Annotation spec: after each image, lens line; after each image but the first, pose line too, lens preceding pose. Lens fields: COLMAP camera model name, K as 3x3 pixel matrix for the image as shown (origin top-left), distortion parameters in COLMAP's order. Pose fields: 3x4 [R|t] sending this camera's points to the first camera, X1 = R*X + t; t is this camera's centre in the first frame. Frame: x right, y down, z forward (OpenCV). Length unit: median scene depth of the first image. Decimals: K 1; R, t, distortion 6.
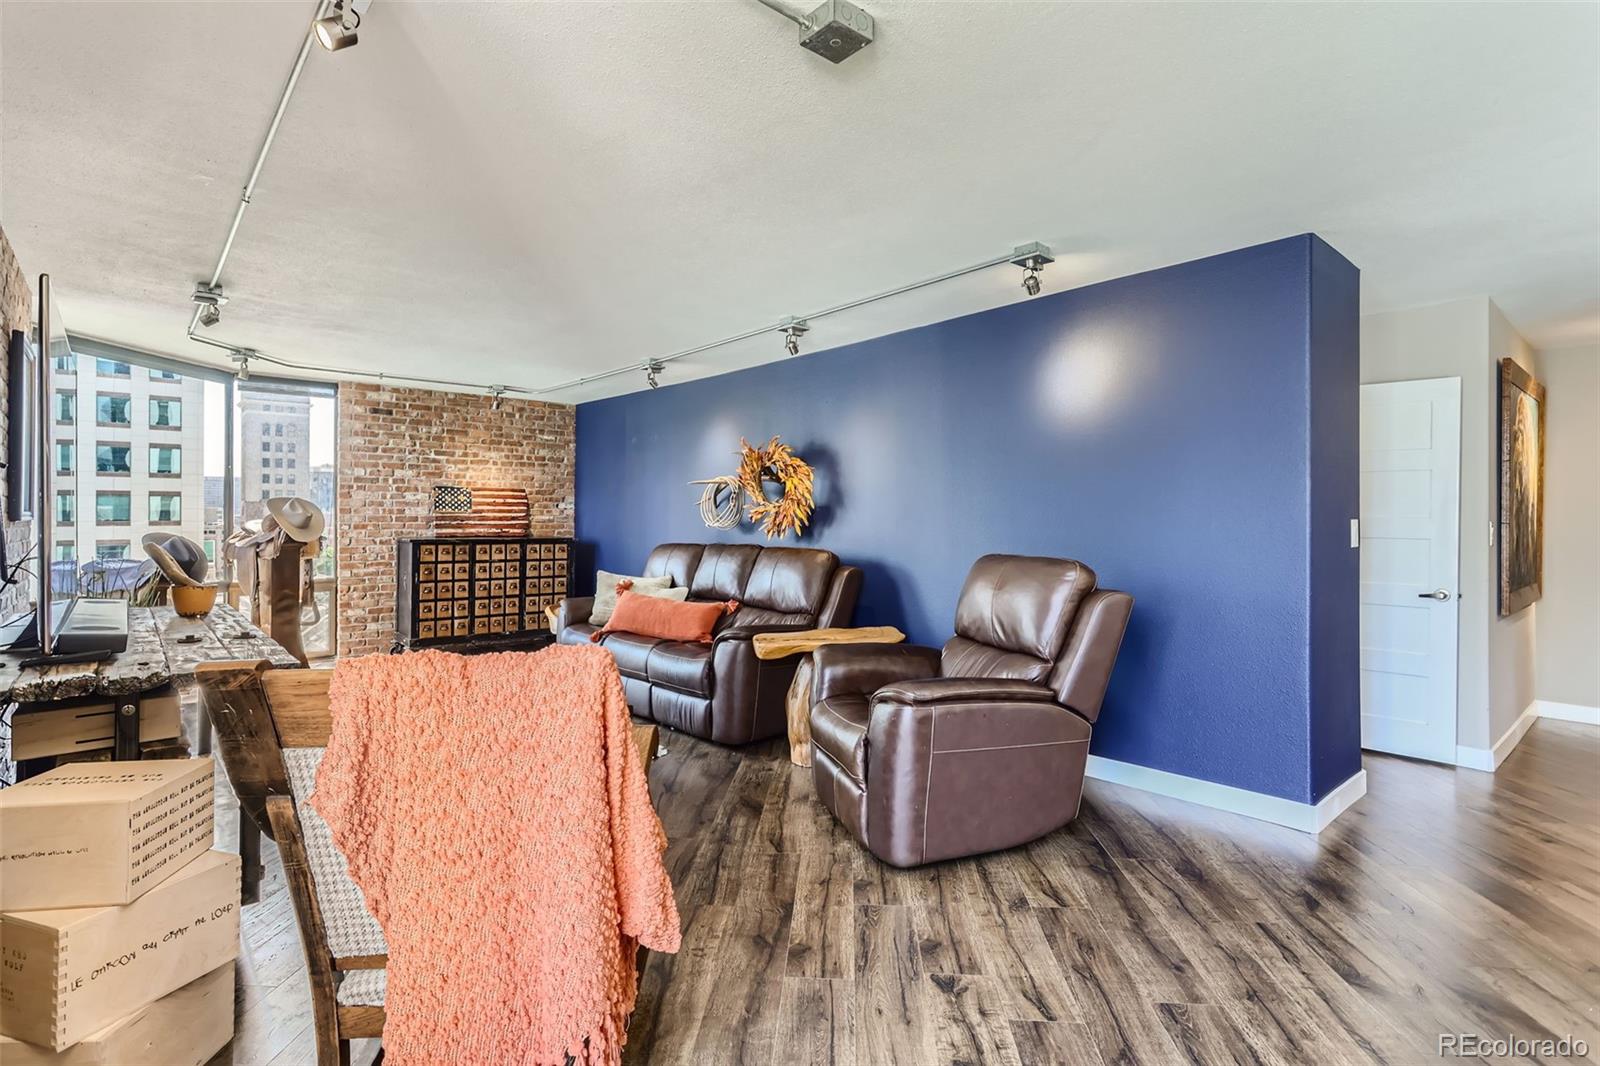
lens RADIAL K [[783.2, 0, 792.6], [0, 783.2, 511.8], [0, 0, 1]] dist [-0.031665, 0.012548]
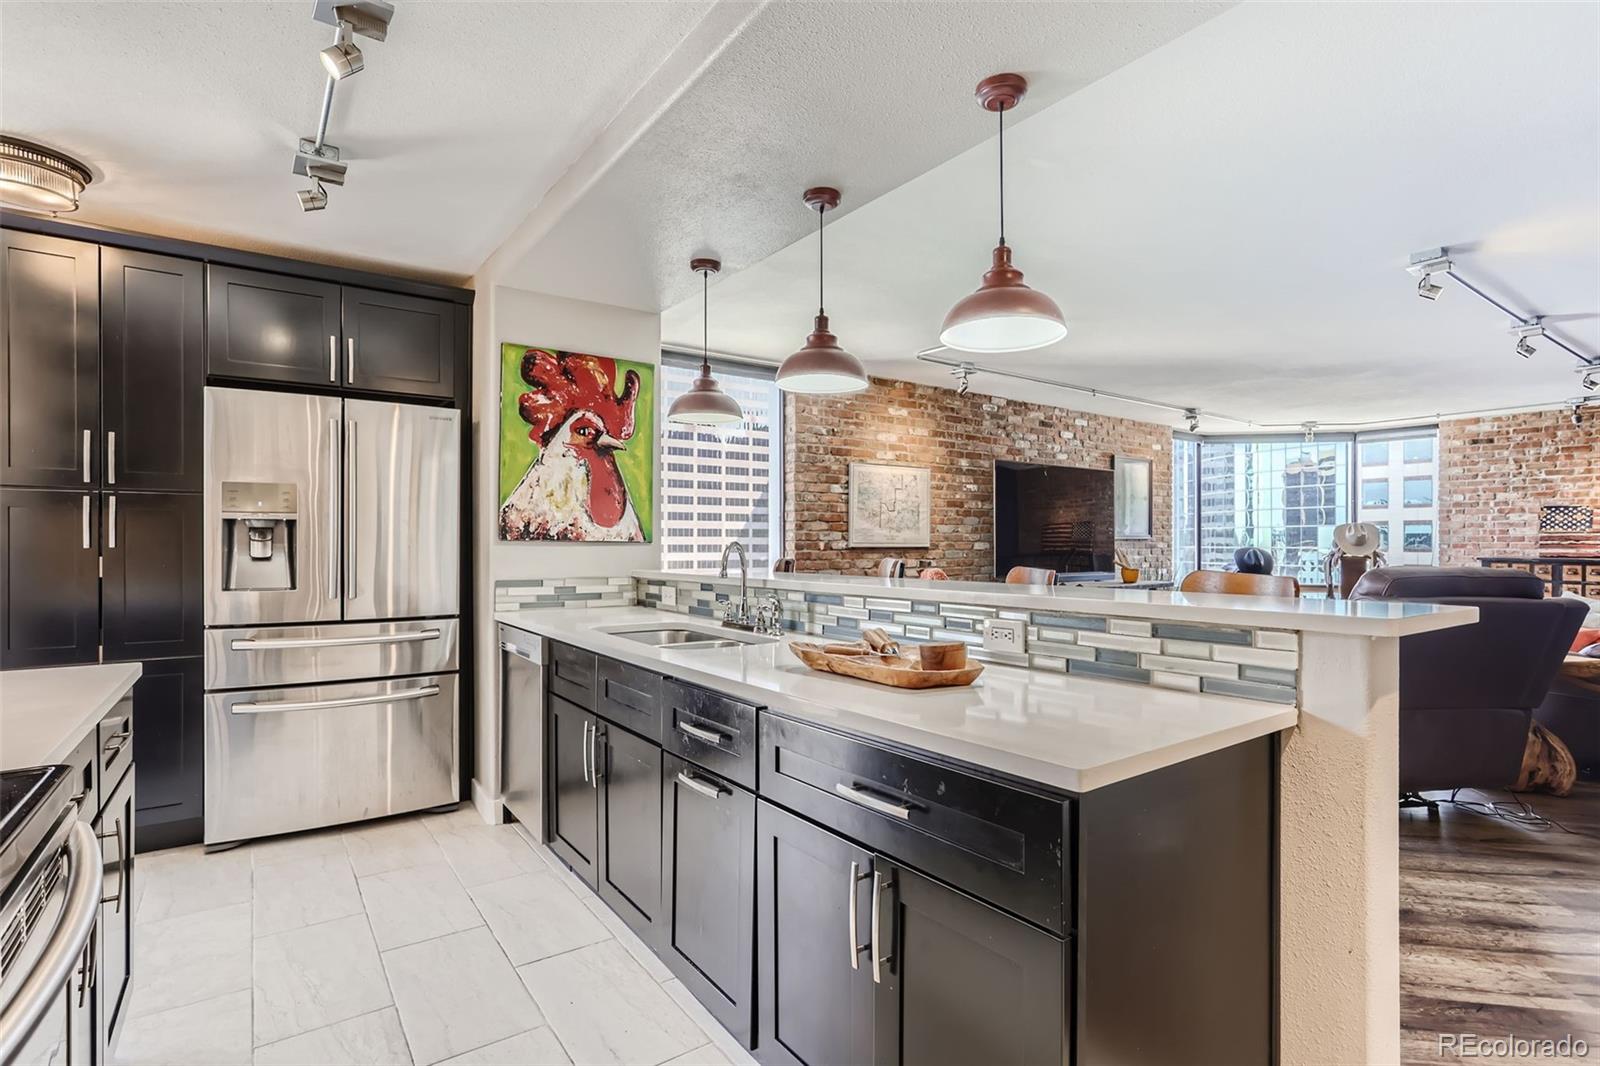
lens RADIAL K [[777.3, 0, 786.5], [0, 777.3, 544.6], [0, 0, 1]] dist [-0.042274, 0.020696]
pose [[-0.106725, -0.000249, -0.994289, 0.642145], [0.005439, 0.999985, -0.000835, 0.012356], [0.994274, -0.005497, -0.106722, 0.135873]]
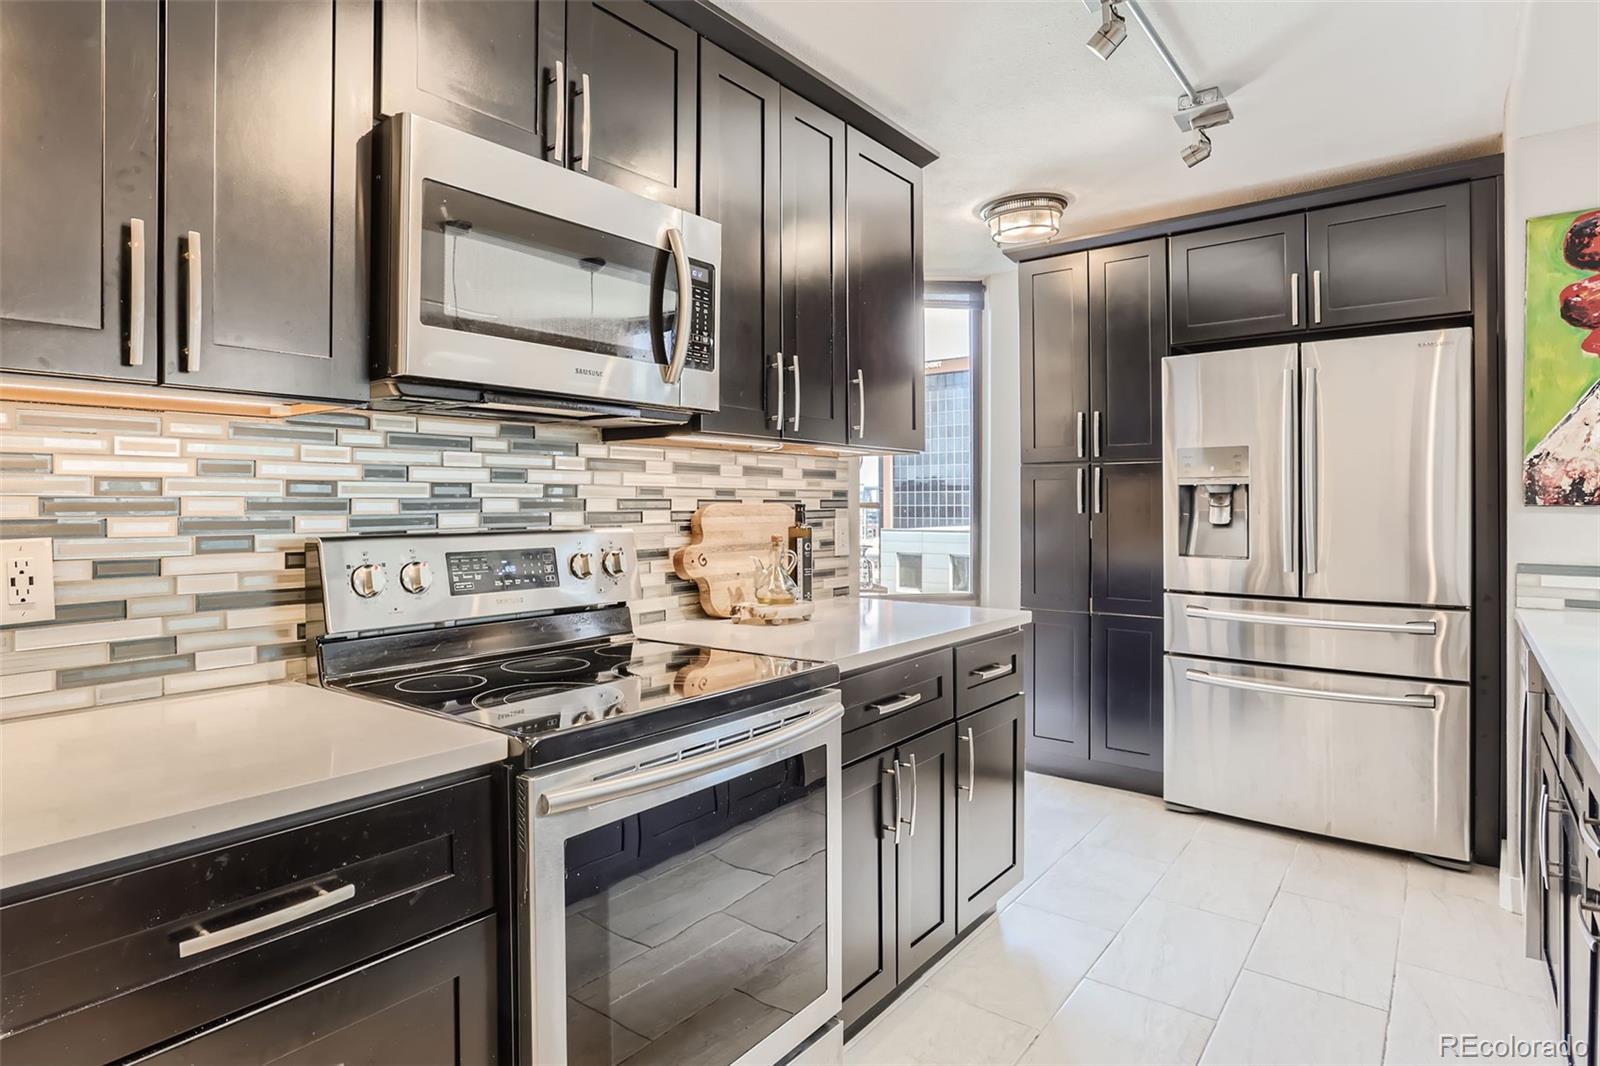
lens RADIAL K [[875.3, 0, 697.3], [0, 875.3, 503.9], [0, 0, 1]] dist [-0.053215, 0.026966]
pose [[-0.992019, 0.001354, -0.126078, 0.584405], [0.002202, 0.999976, -0.006583, 0.009269], [0.126066, -0.006808, -0.991998, 0.226010]]
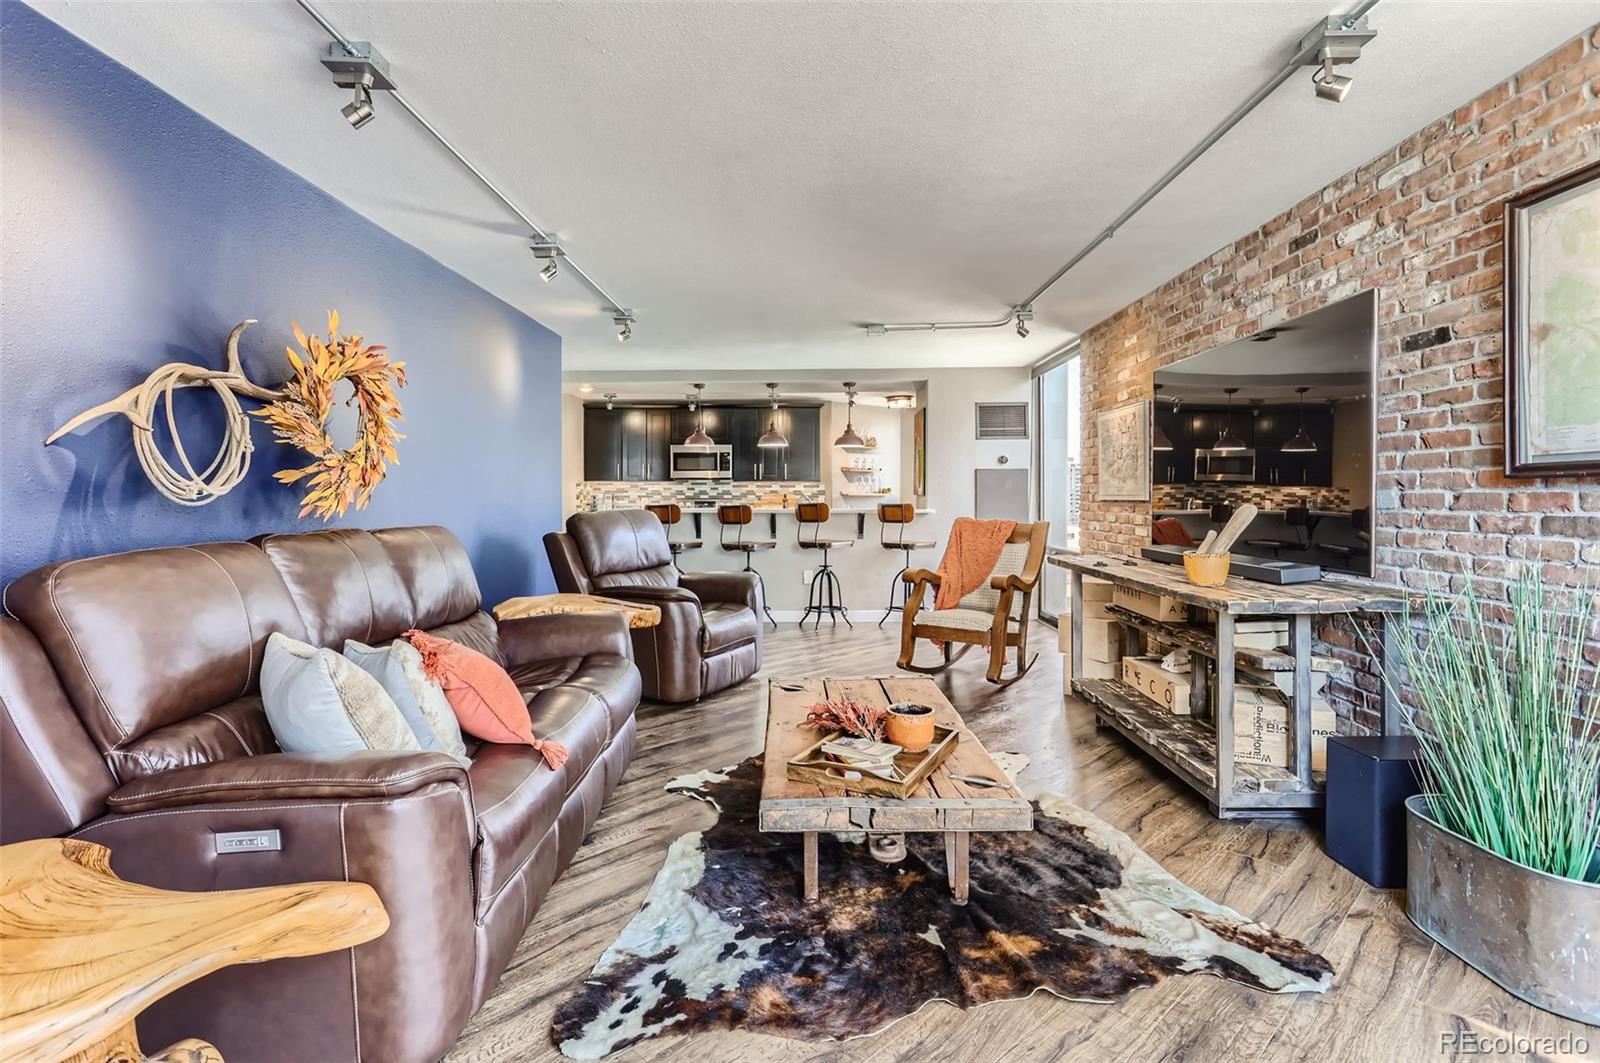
lens RADIAL K [[785.5, 0, 790.6], [0, 785.5, 495.5], [0, 0, 1]] dist [-0.035867, 0.025509]
pose [[-0.740260, -0.001668, 0.672318, -0.469927], [-0.006792, 0.999964, -0.004997, 0.016546], [-0.672286, -0.008266, -0.740245, 0.917571]]
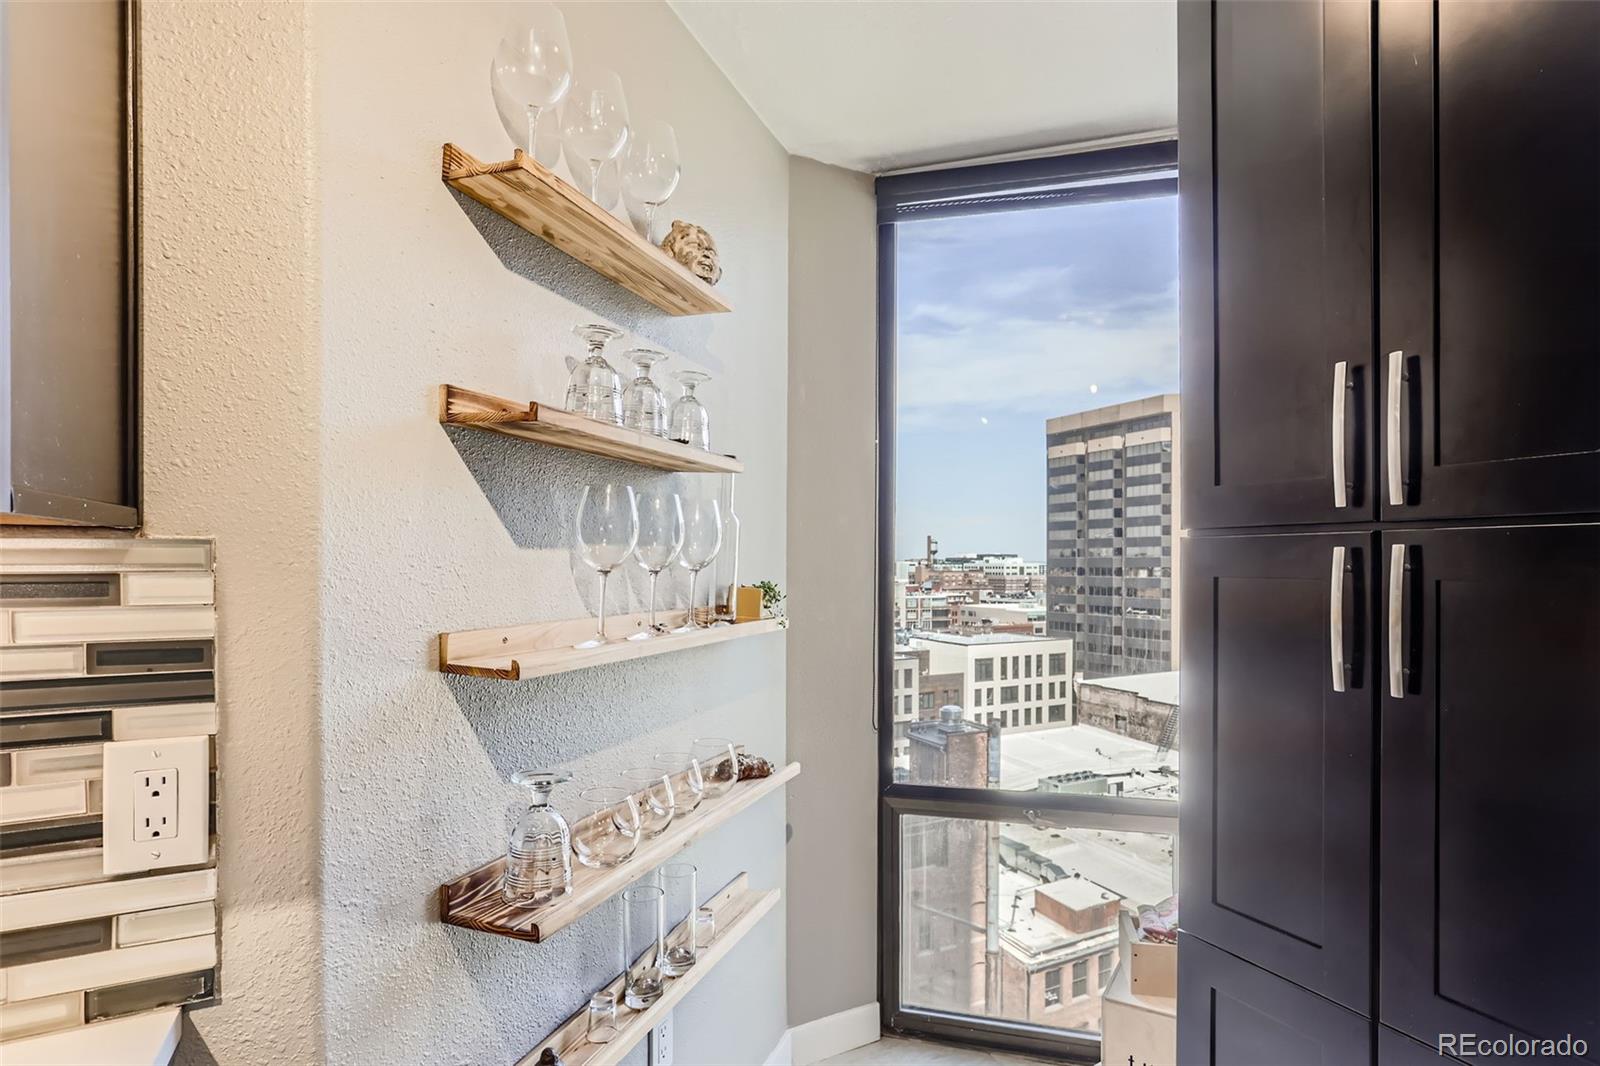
lens RADIAL K [[824.4, 0, 824.8], [0, 824.4, 565.7], [0, 0, 1]] dist [-0.030111, 0.014446]
pose [[-0.971625, -0.002394, 0.236515, 0.341376], [-0.003469, 0.999985, -0.004129, -0.010708], [-0.236501, -0.004832, -0.971619, -0.102670]]
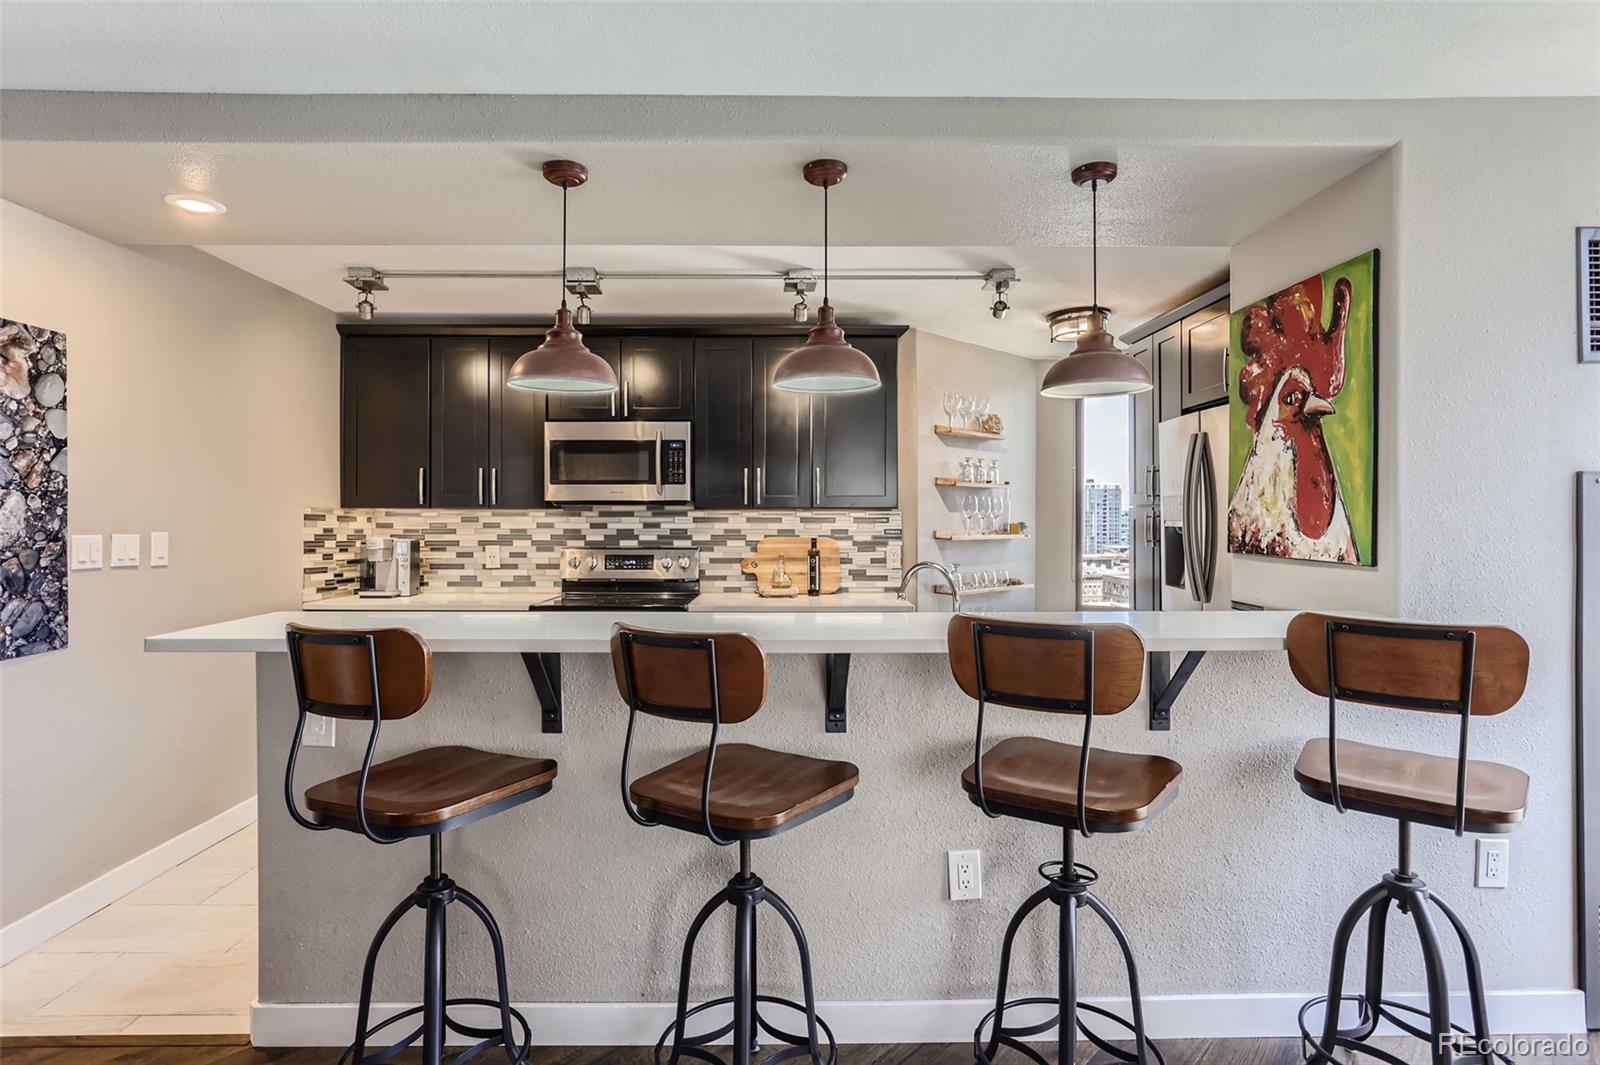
lens RADIAL K [[803.4, 0, 790.7], [0, 803.4, 522.9], [0, 0, 1]] dist [-0.035058, 0.017926]
pose [[-0.763468, -0.005811, 0.645820, 0.099418], [-0.005740, 0.999981, 0.002212, -0.006227], [-0.645820, -0.002018, -0.763487, 0.365957]]
